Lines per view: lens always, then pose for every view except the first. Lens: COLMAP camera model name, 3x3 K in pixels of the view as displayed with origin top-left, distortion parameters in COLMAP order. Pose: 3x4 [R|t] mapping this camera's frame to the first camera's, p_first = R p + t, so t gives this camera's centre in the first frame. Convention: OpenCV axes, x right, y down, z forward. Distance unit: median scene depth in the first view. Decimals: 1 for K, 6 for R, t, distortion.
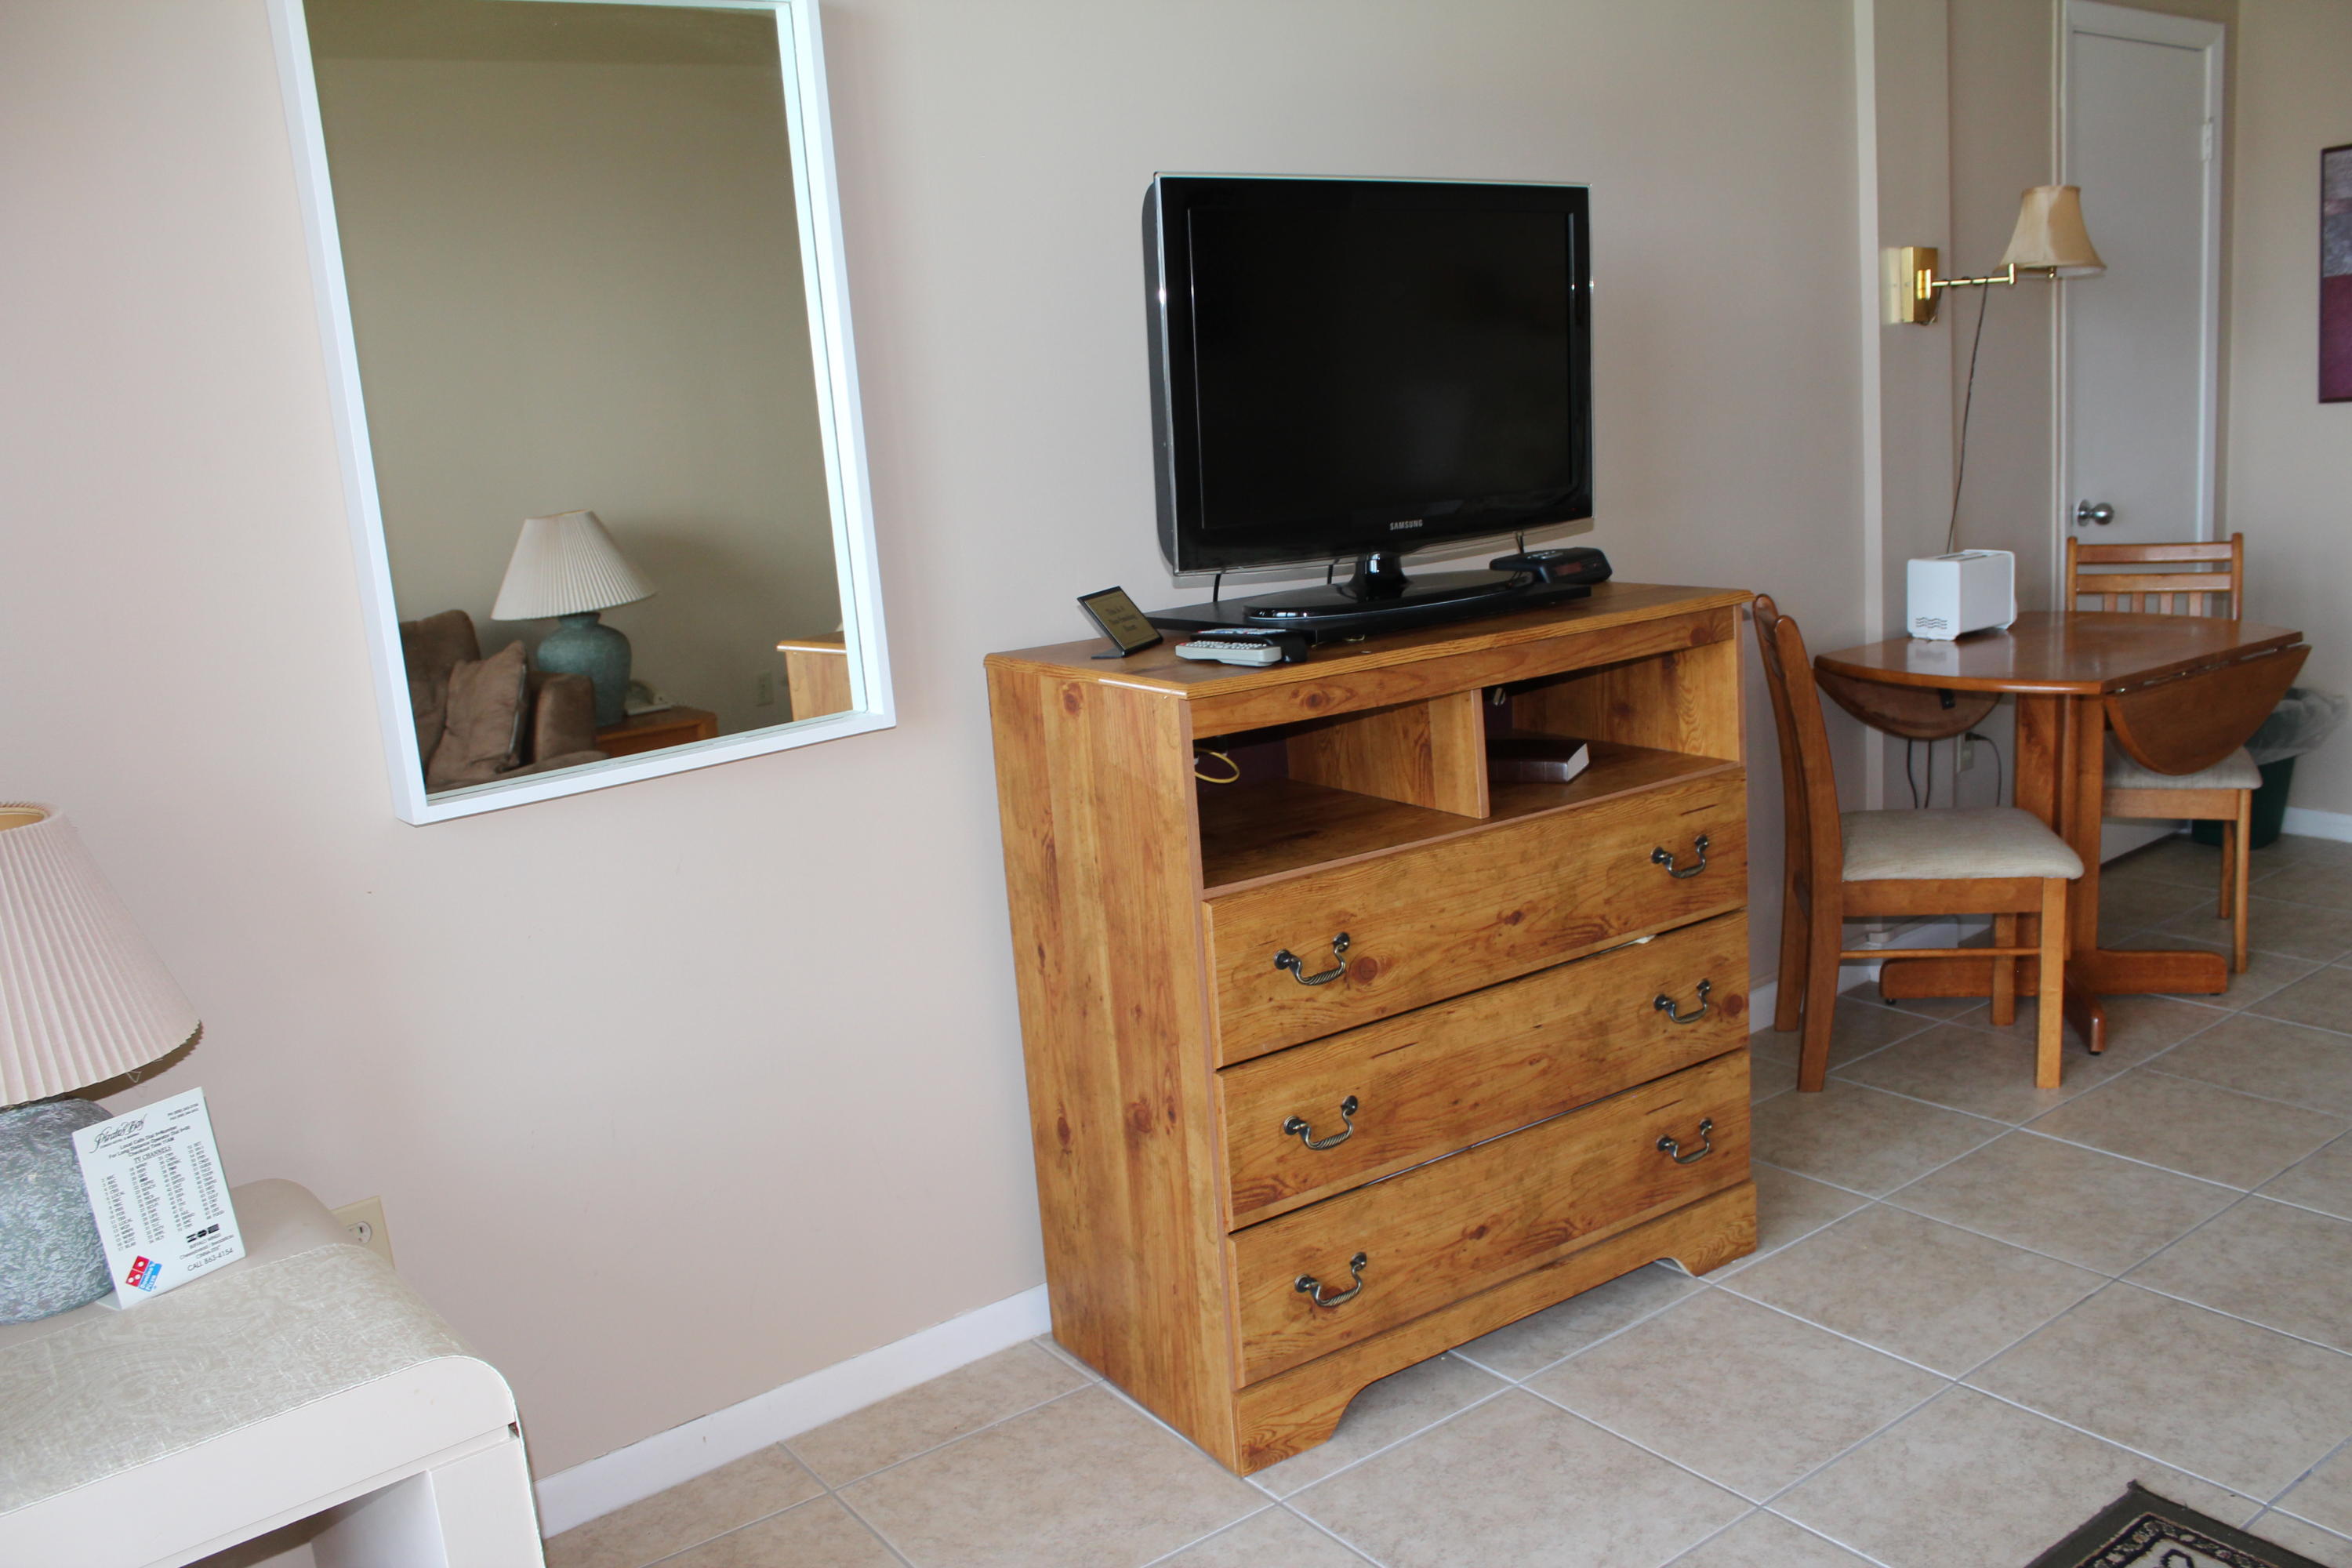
lens RADIAL K [[1959.8, 0, 1193.8], [0, 1959.8, 790.6], [0, 0, 1]] dist [-0.162313, 0.147057]
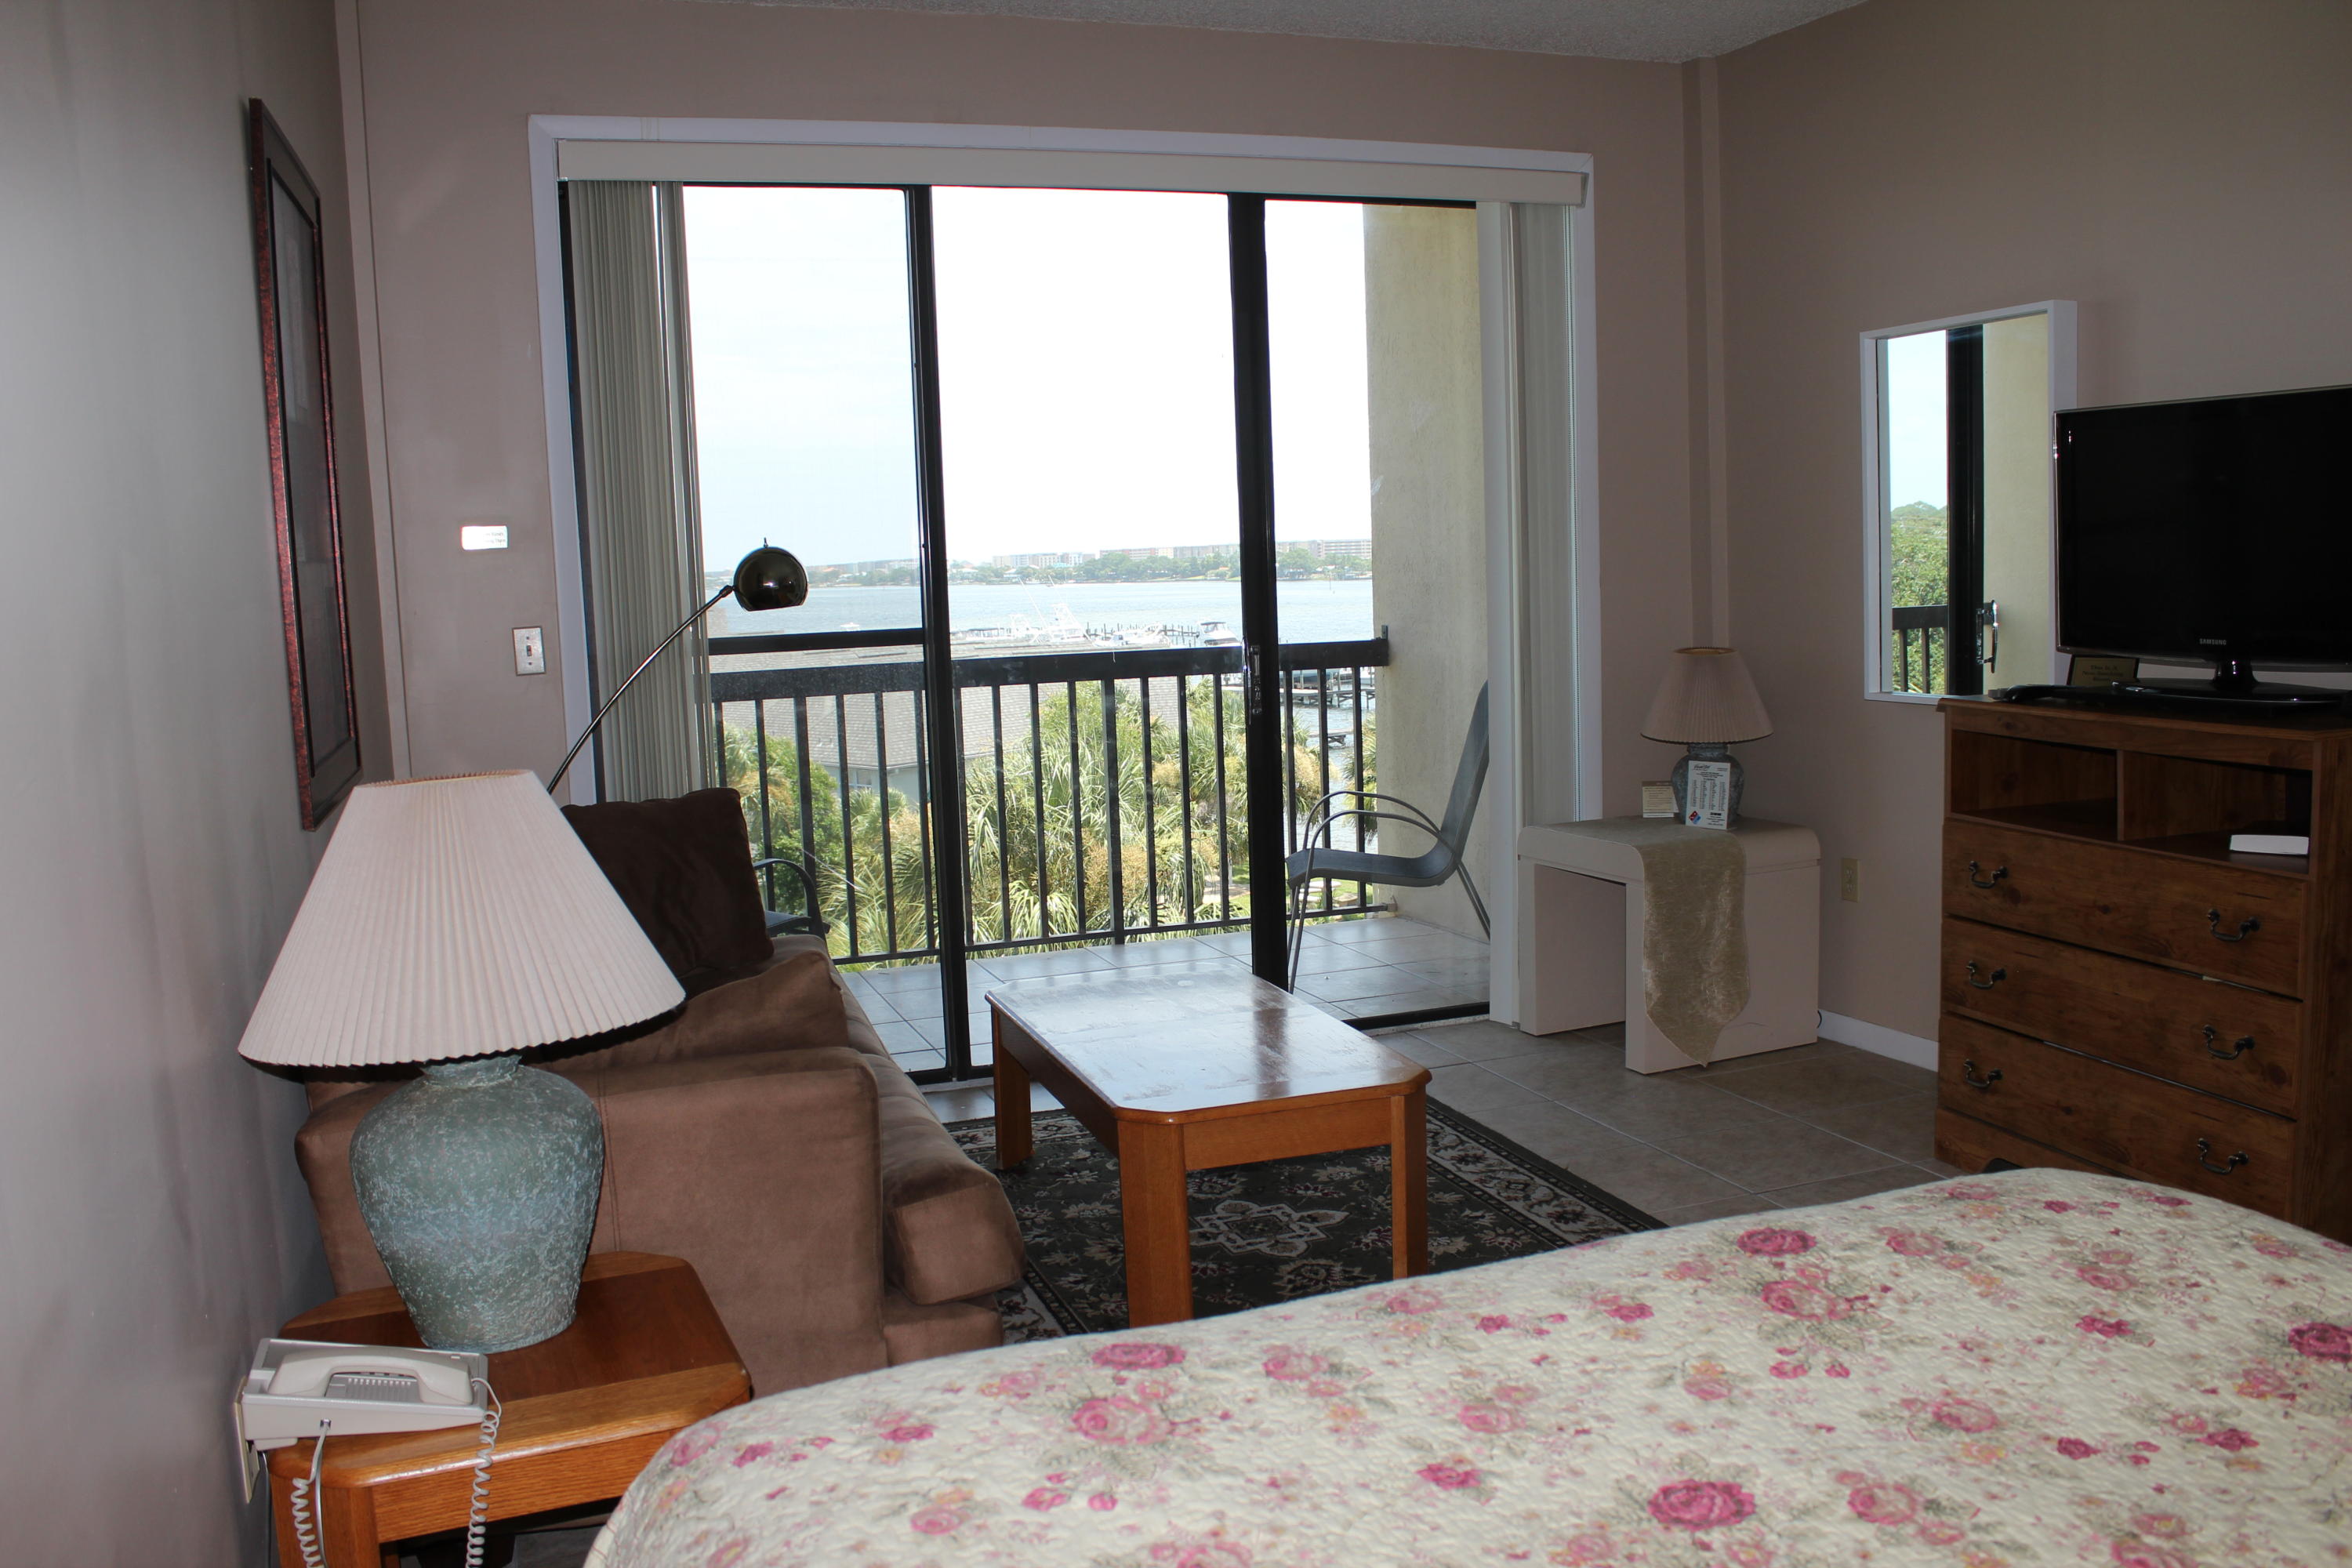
lens RADIAL K [[1959.8, 0, 1193.8], [0, 1959.8, 790.6], [0, 0, 1]] dist [-0.162313, 0.147057]
pose [[-0.264578, 0.196712, -0.944088, 1.625860], [-0.145052, 0.959720, 0.240619, -0.256755], [0.953393, 0.200604, -0.225387, 0.631511]]
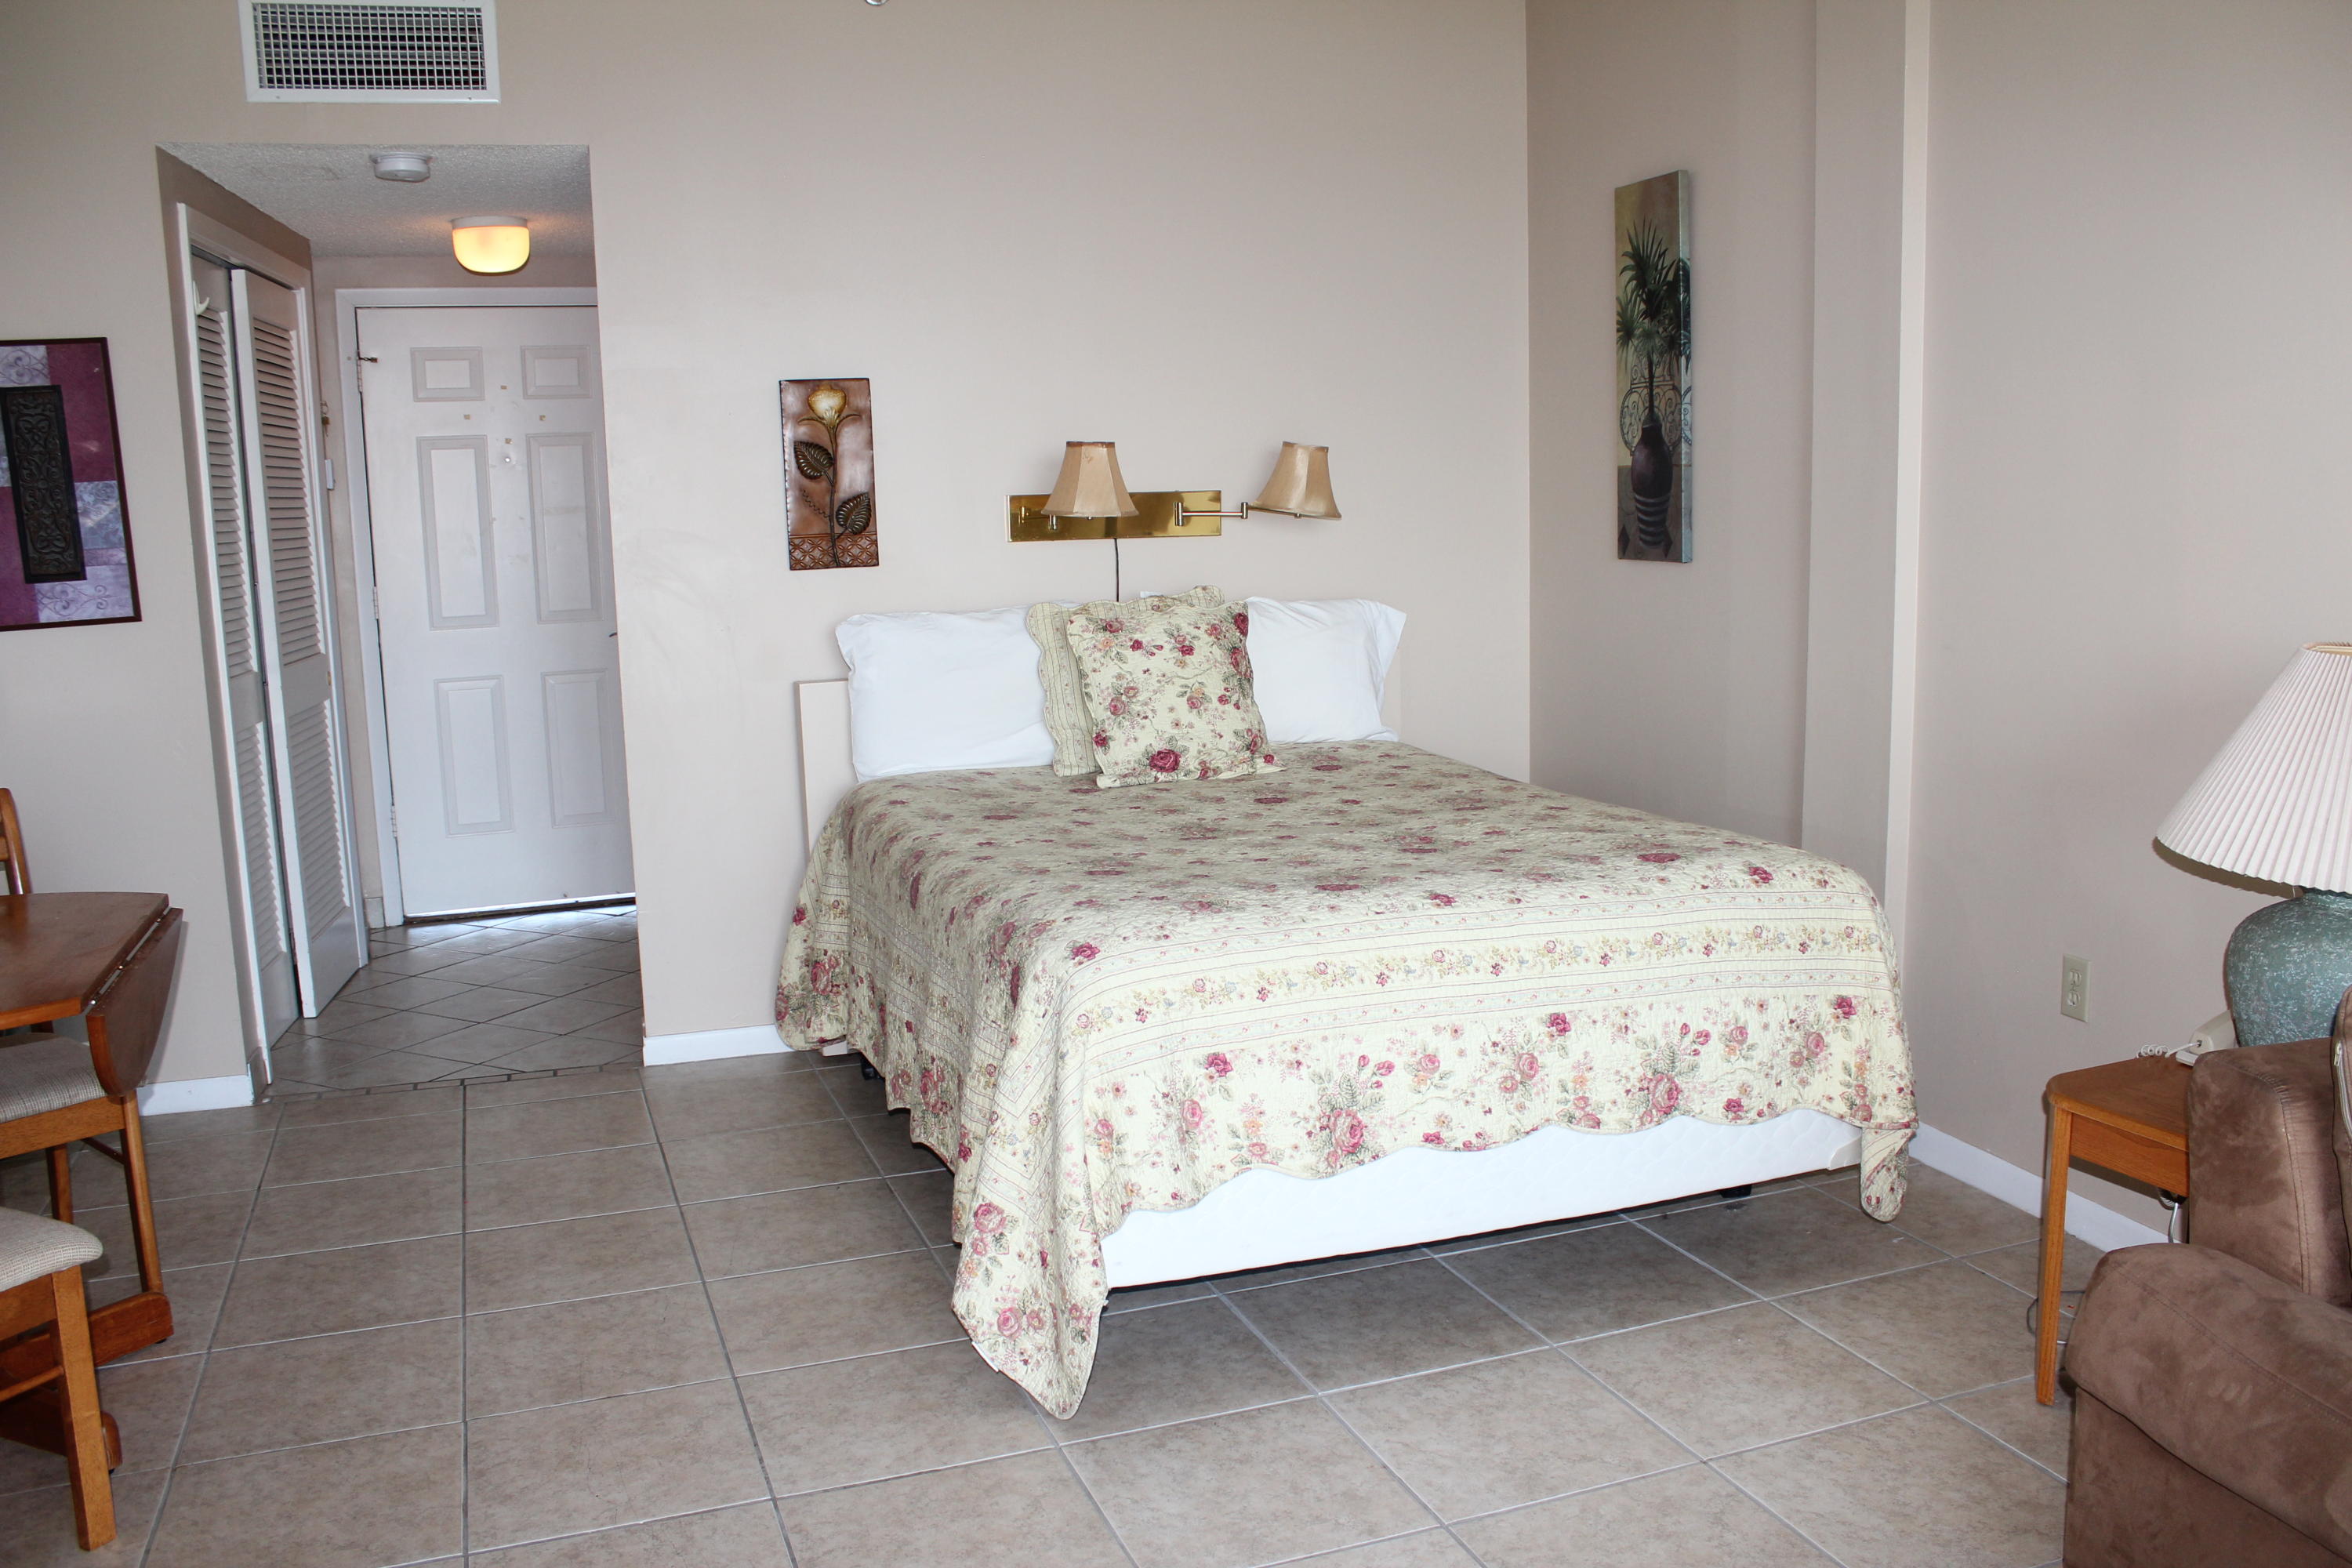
lens RADIAL K [[1959.8, 0, 1193.8], [0, 1959.8, 790.6], [0, 0, 1]] dist [-0.162313, 0.147057]
pose [[0.278512, -0.088420, 0.956354, -0.143184], [0.200048, 0.979254, 0.032279, -0.093414], [-0.939368, 0.182327, 0.290423, 0.437263]]
